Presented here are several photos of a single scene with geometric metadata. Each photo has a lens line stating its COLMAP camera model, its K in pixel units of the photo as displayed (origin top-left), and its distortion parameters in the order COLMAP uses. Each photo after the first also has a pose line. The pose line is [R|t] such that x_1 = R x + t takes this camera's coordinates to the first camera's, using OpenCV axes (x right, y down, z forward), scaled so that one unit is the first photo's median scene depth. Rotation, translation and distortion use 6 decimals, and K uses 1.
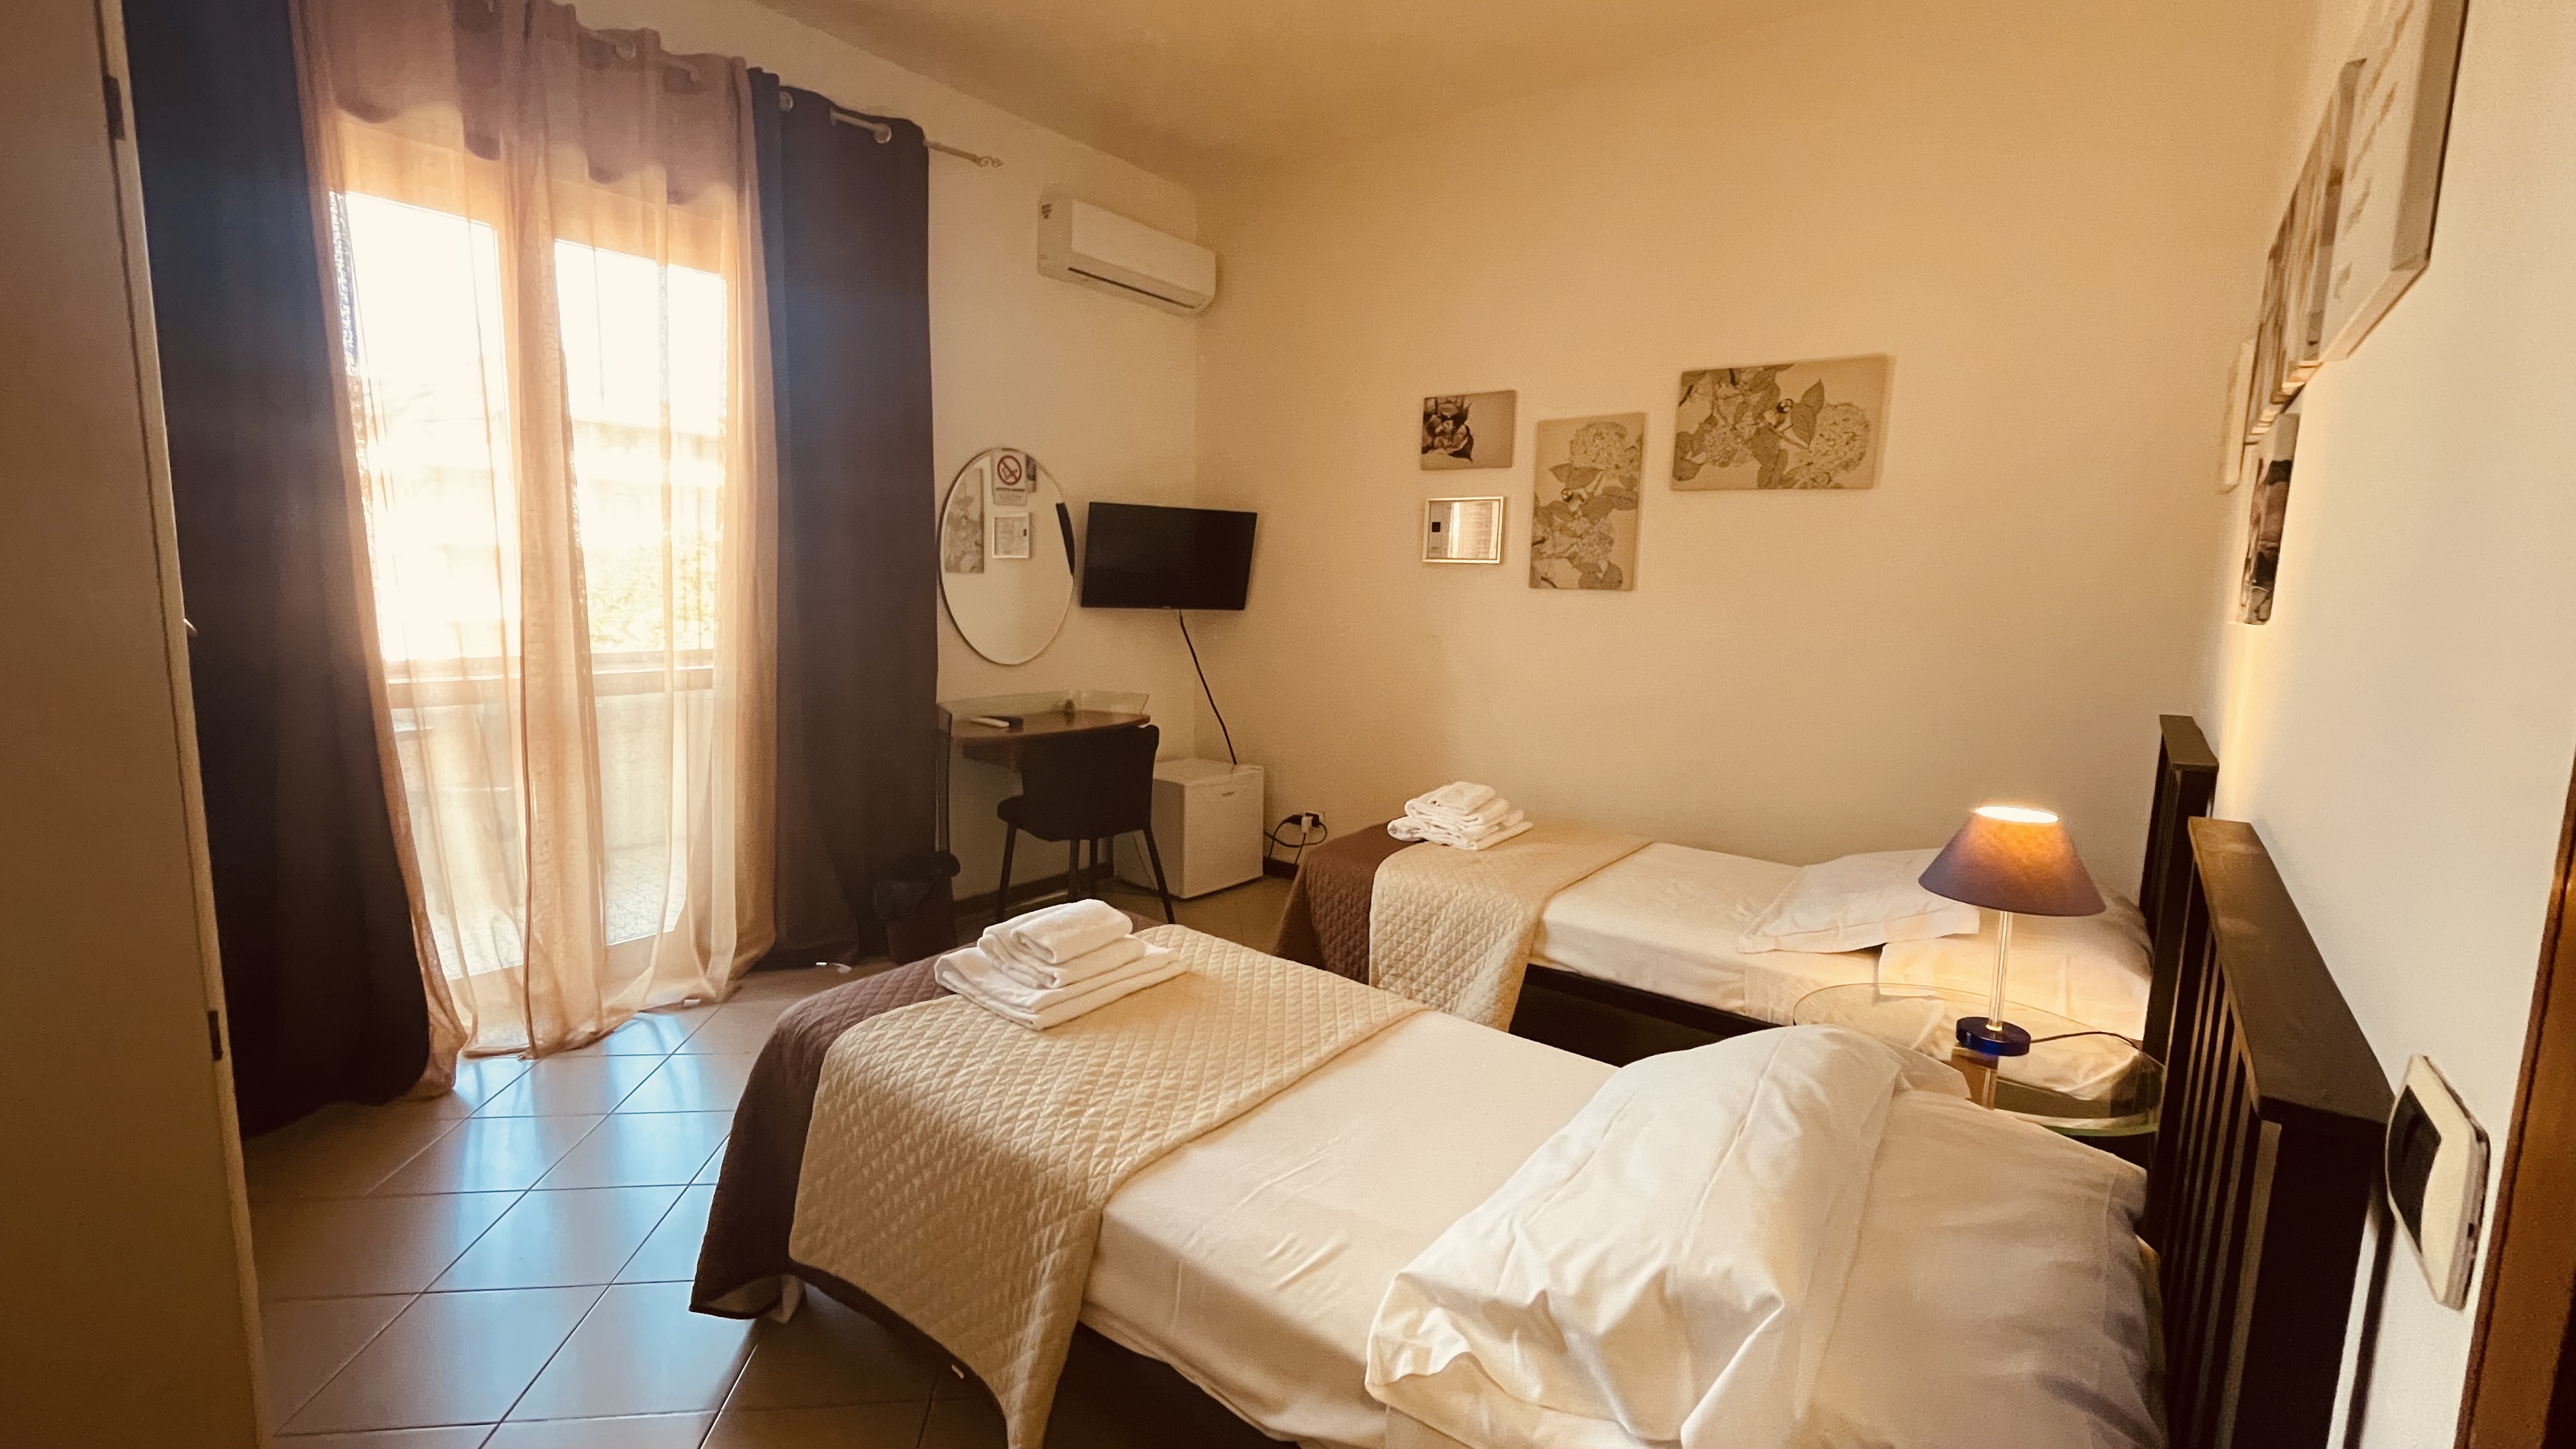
lens RADIAL K [[1060.8, 0, 1300.9], [0, 1060.8, 732.1], [0, 0, 1]] dist [-0.001616, -0.000513]
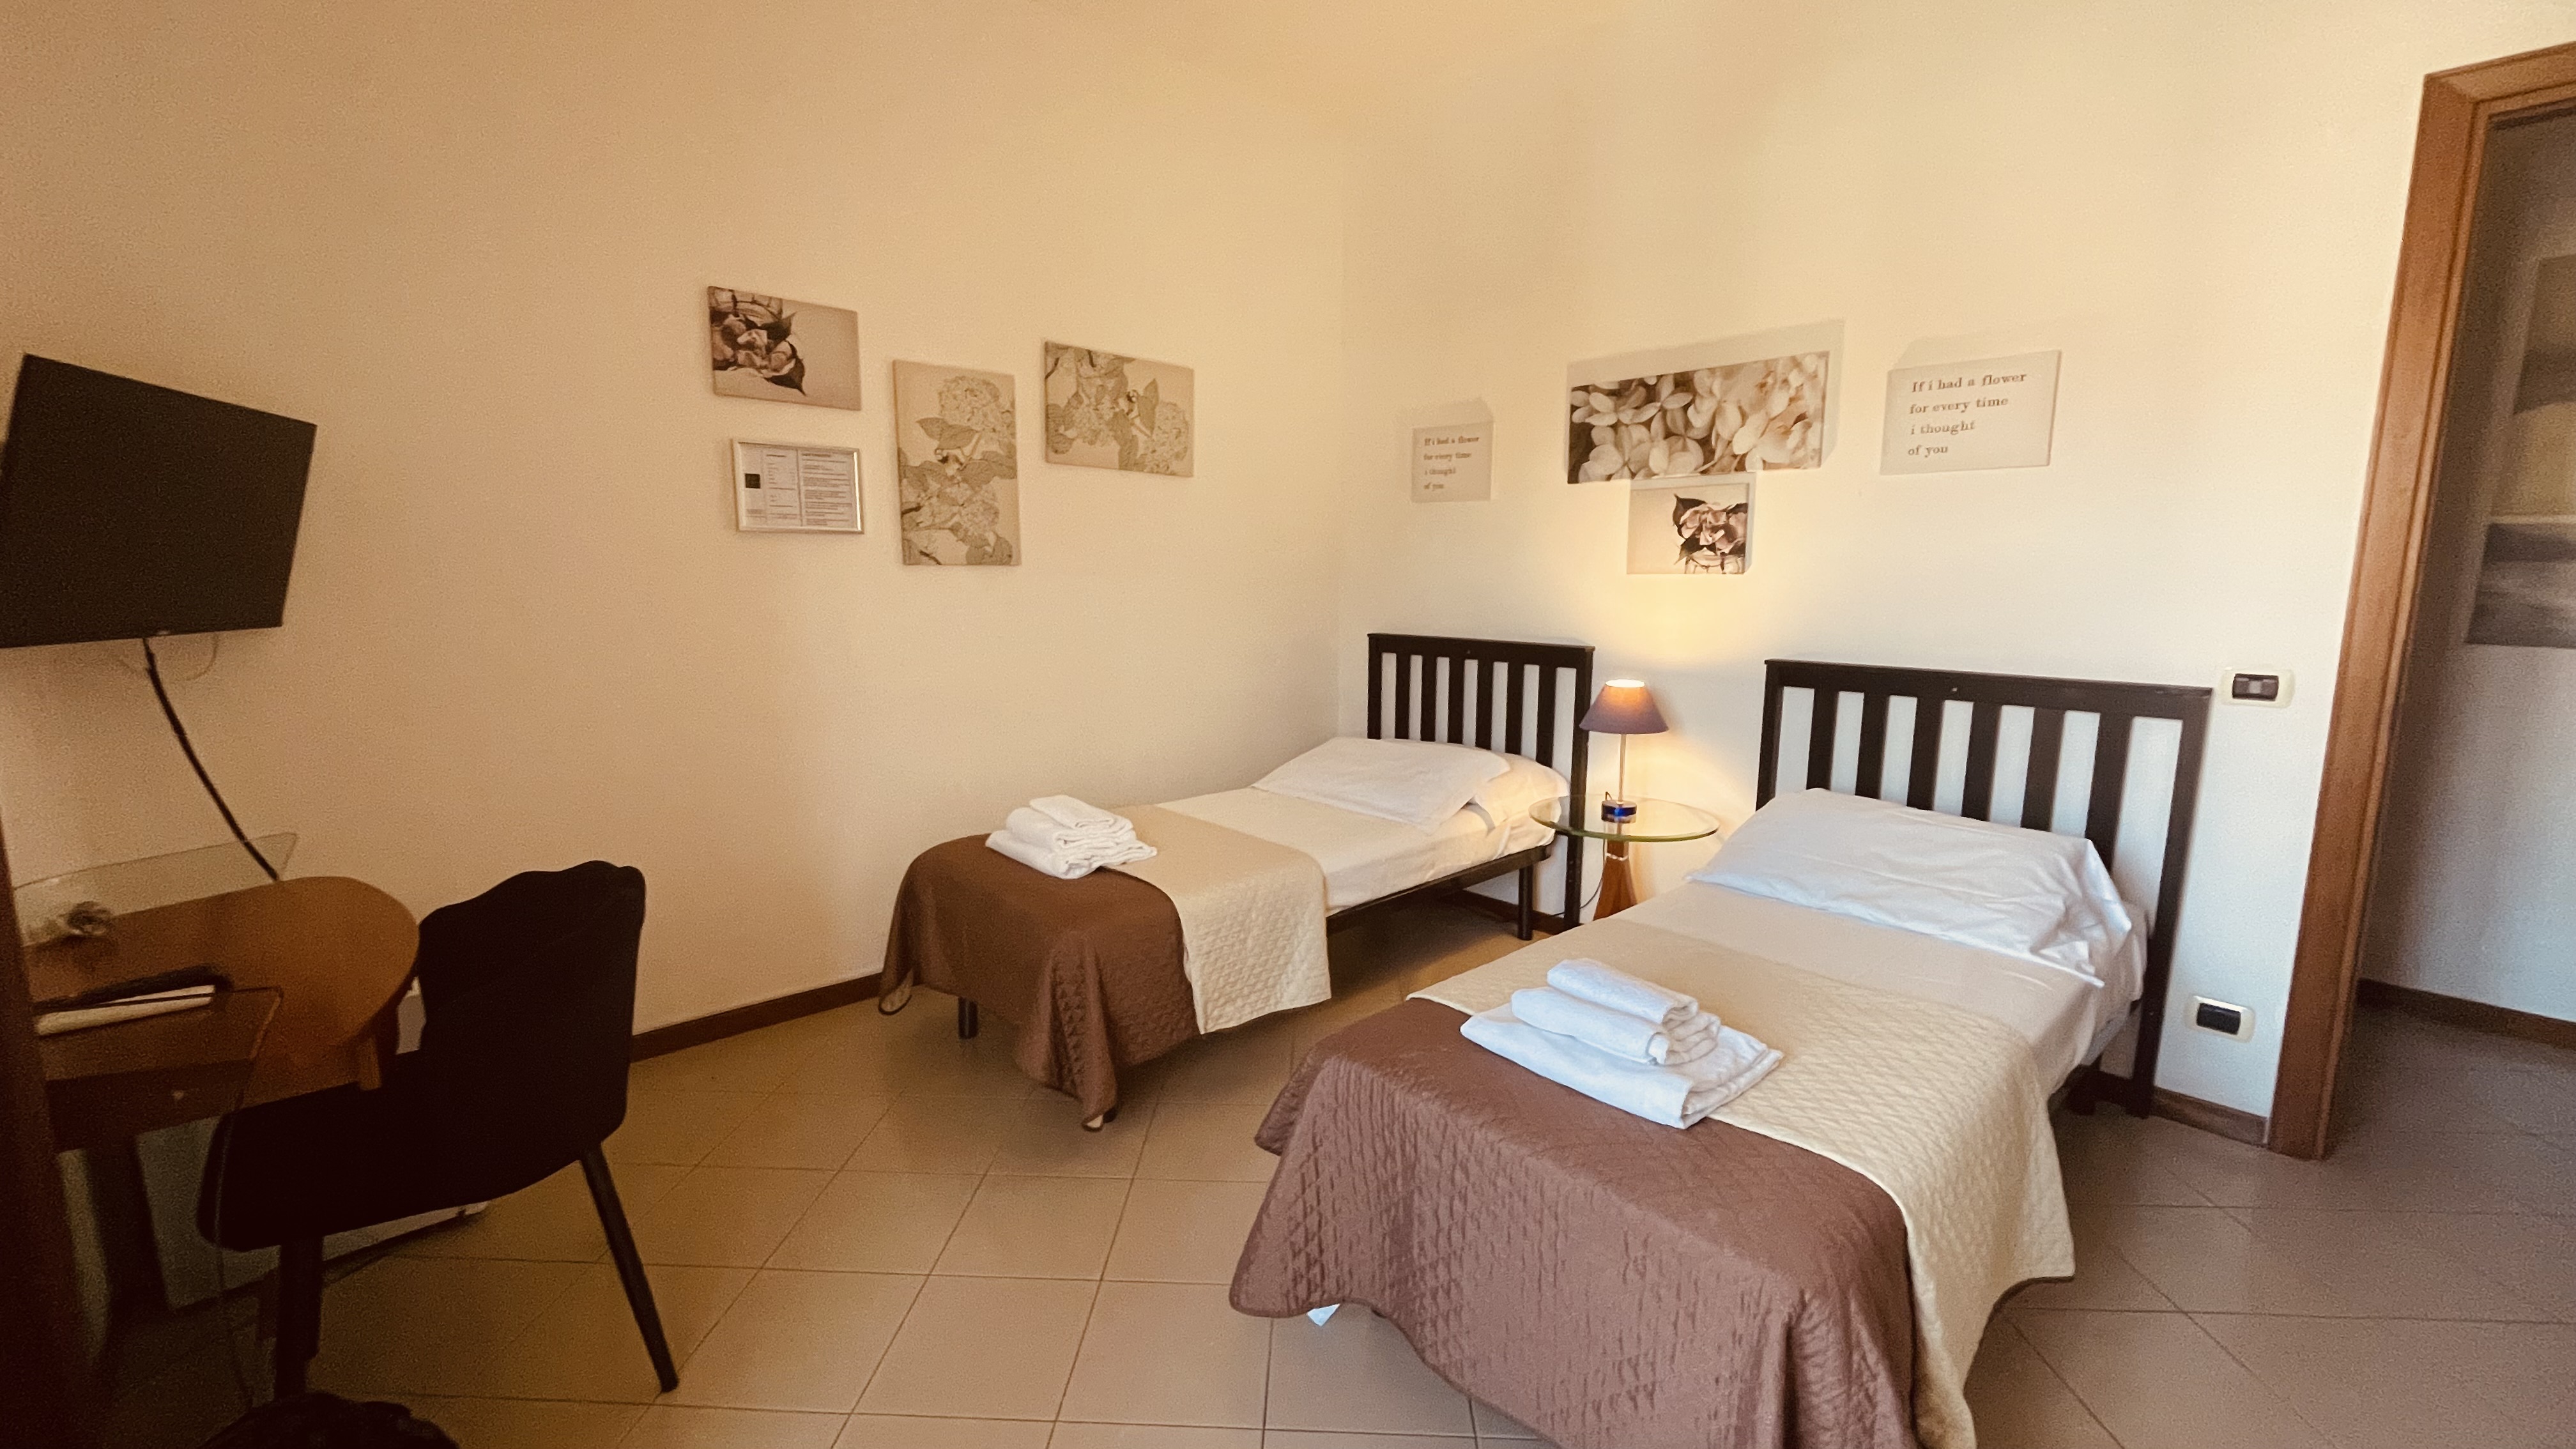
lens RADIAL K [[1060.8, 0, 1276.8], [0, 1060.8, 734.4], [0, 0, 1]] dist [-0.001616, -0.000513]
pose [[0.148008, -0.190060, 0.970552, -0.585421], [0.127452, 0.976843, 0.171855, -0.115608], [-0.980739, 0.098263, 0.168804, 0.609258]]
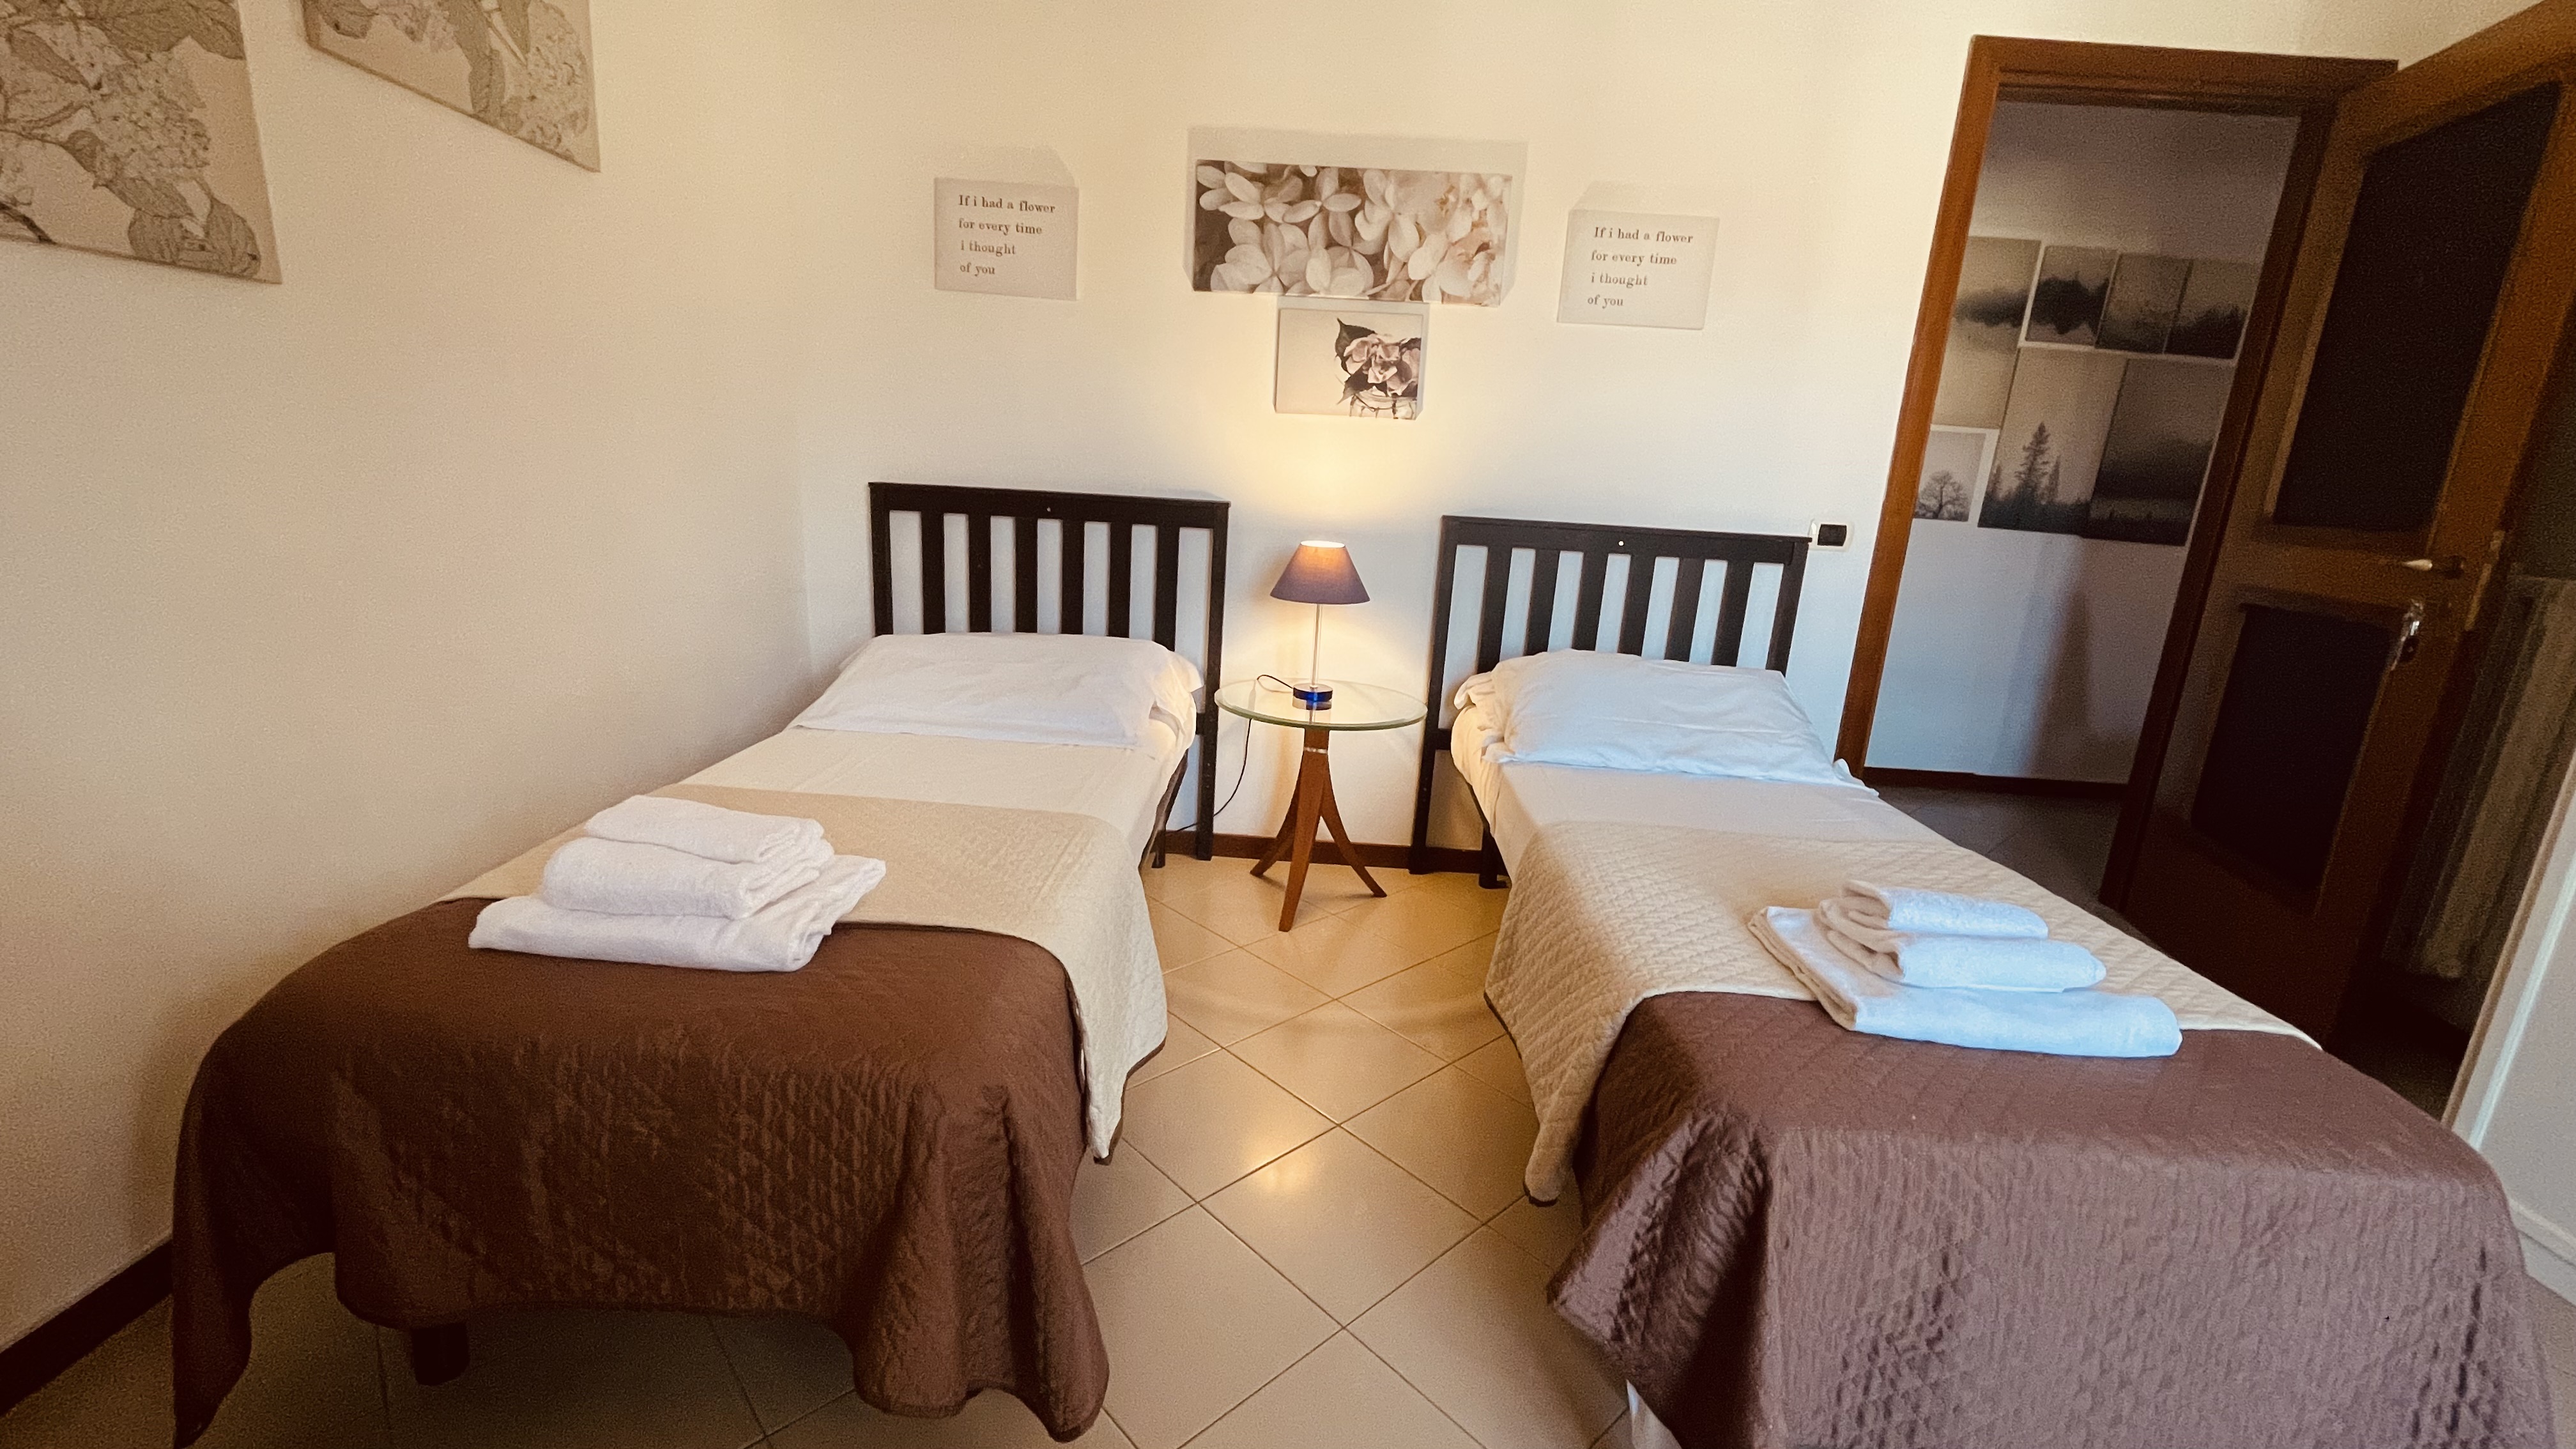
lens RADIAL K [[1060.8, 0, 1306.6], [0, 1060.8, 729.1], [0, 0, 1]] dist [-0.001616, -0.000513]
pose [[-0.606823, -0.255823, 0.752543, -0.264796], [0.023117, 0.940708, 0.338429, -0.098229], [-0.794501, 0.222763, -0.564929, 0.923949]]
